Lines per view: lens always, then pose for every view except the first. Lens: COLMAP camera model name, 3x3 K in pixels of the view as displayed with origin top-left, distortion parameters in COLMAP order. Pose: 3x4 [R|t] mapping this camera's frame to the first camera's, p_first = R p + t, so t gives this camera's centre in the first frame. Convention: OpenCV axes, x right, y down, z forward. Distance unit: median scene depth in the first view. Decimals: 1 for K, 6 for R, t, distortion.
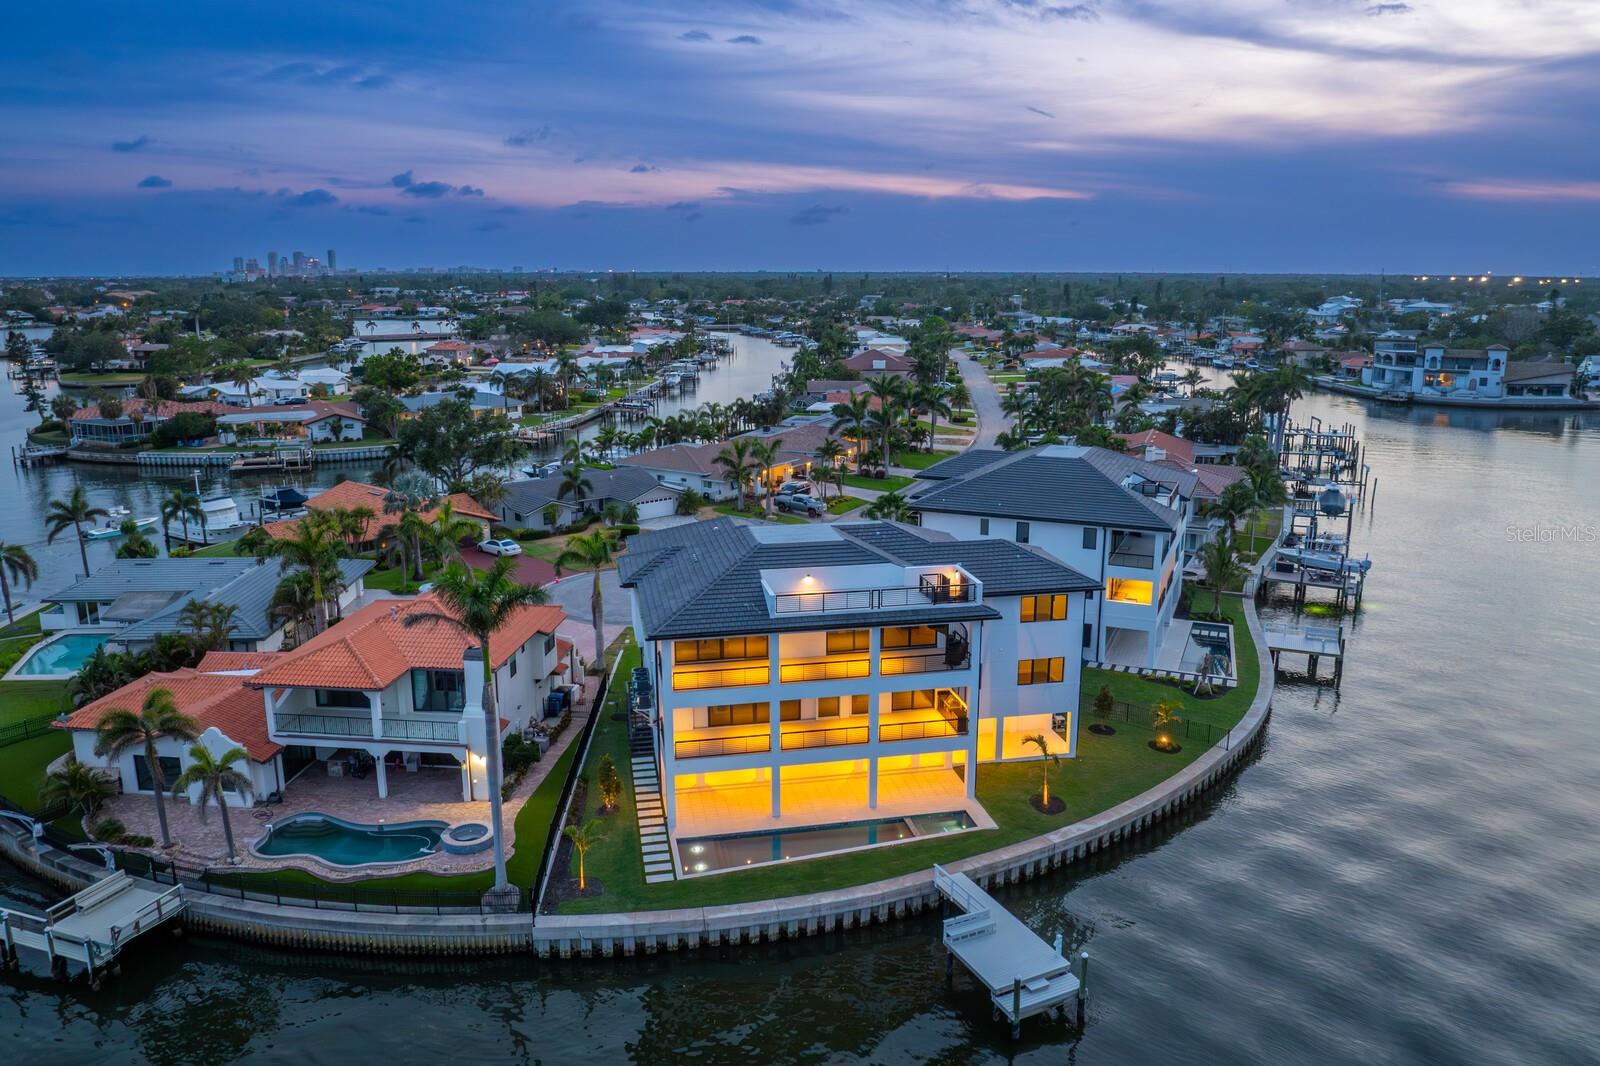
lens RADIAL K [[1119.8, 0, 800.0], [0, 1119.8, 533.0], [0, 0, 1]] dist [-0.033600, 0.000154]
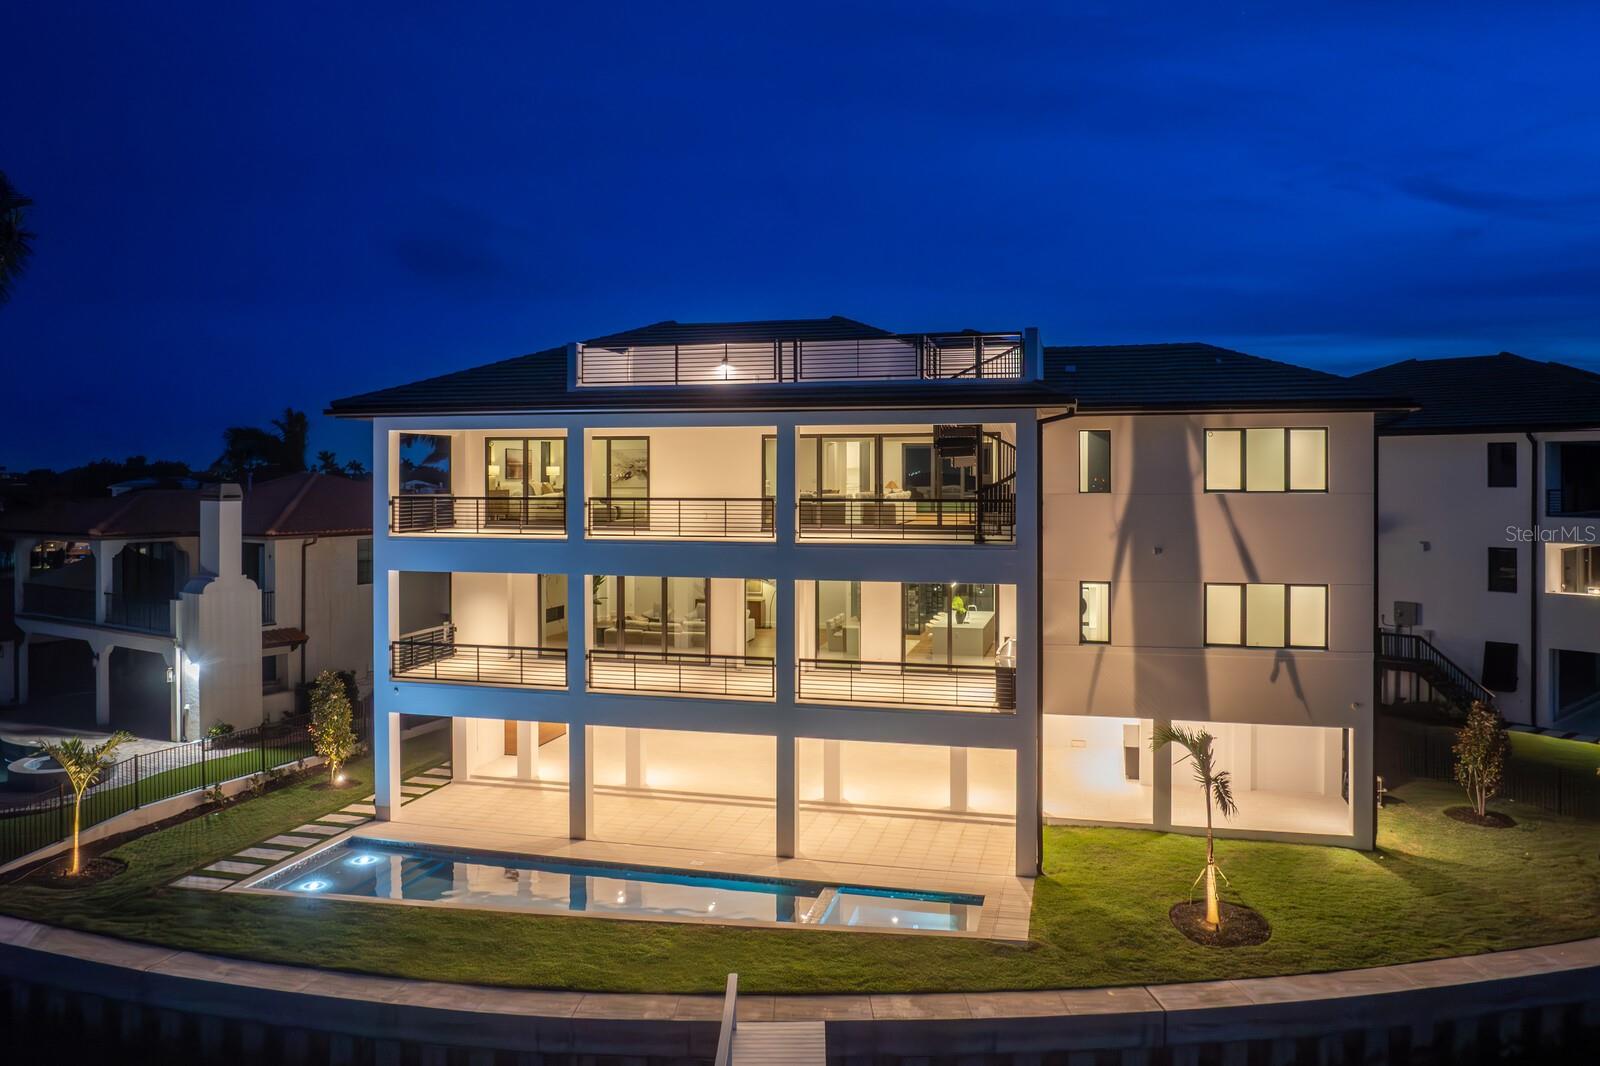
lens RADIAL K [[1127.9, 0, 803.7], [0, 1127.9, 478.8], [0, 0, 1]] dist [-0.045771, 0.000240]
pose [[0.899951, 0.001242, -0.435990, 0.189729], [-0.098375, 0.974786, -0.200284, 0.137111], [0.424749, 0.223137, 0.877382, 0.427942]]
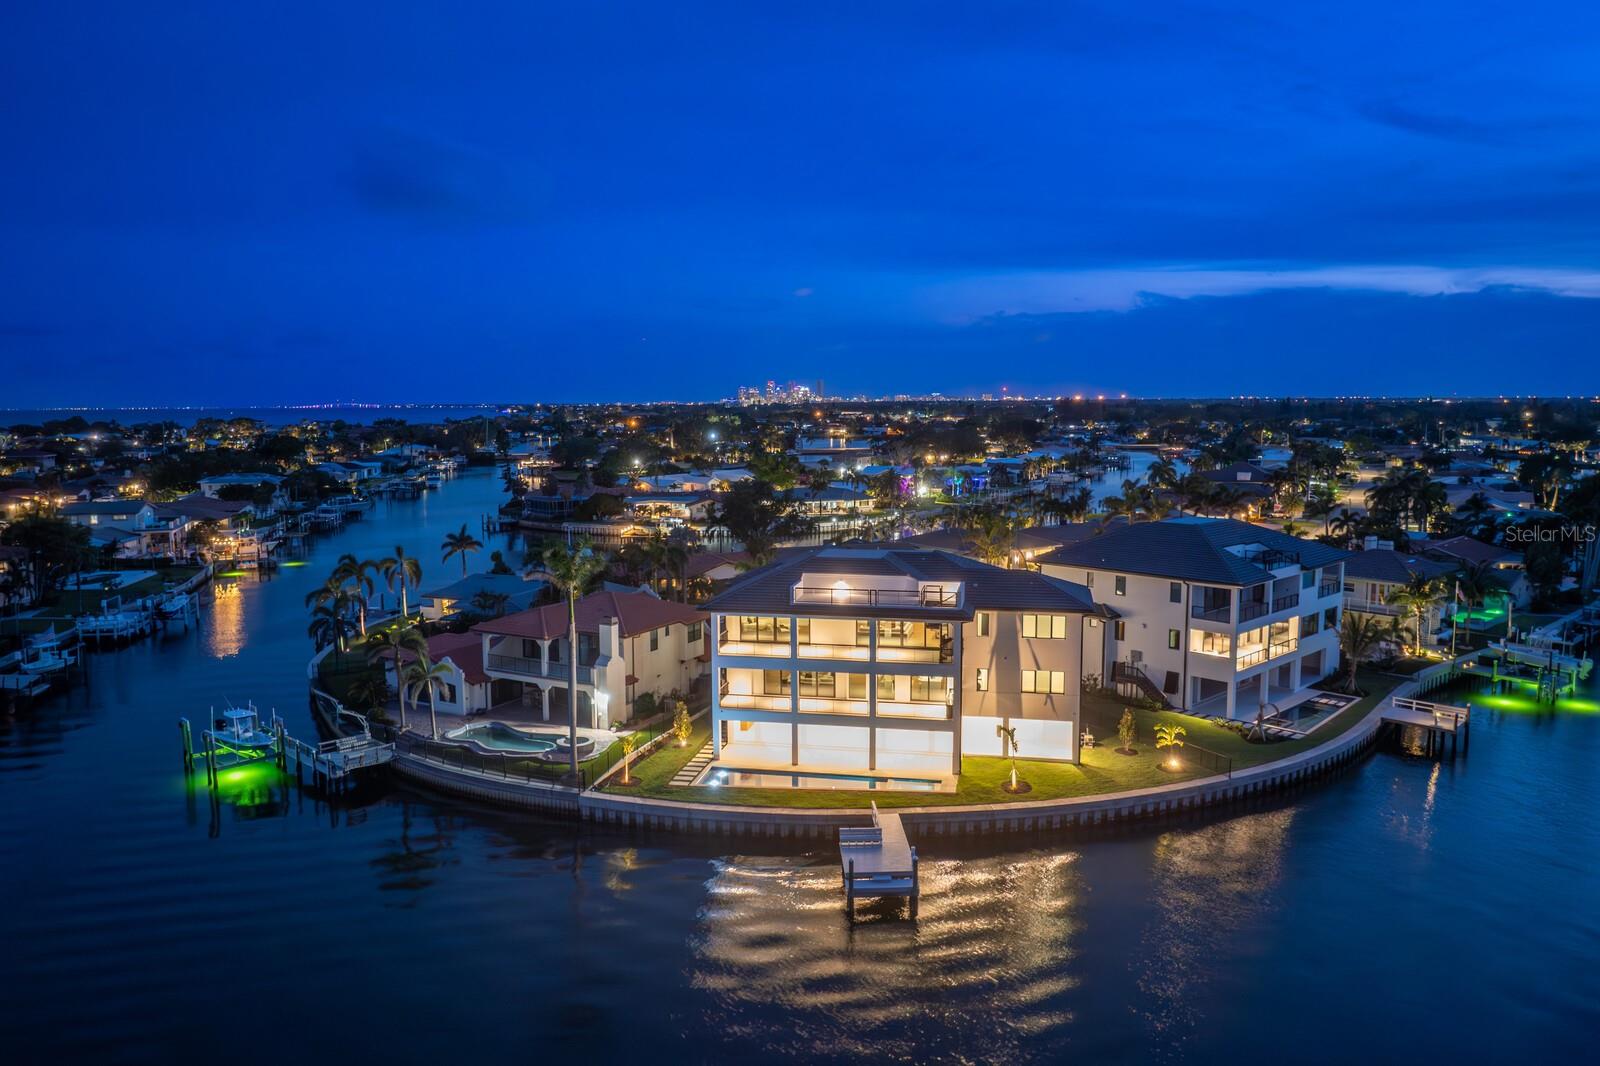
lens RADIAL K [[1119.8, 0, 800.0], [0, 1119.8, 533.0], [0, 0, 1]] dist [-0.033600, 0.000154]
pose [[0.917828, 0.040249, -0.394933, 0.341803], [-0.083709, 0.992100, -0.093432, 0.078441], [0.388053, 0.118814, 0.913946, -0.141015]]
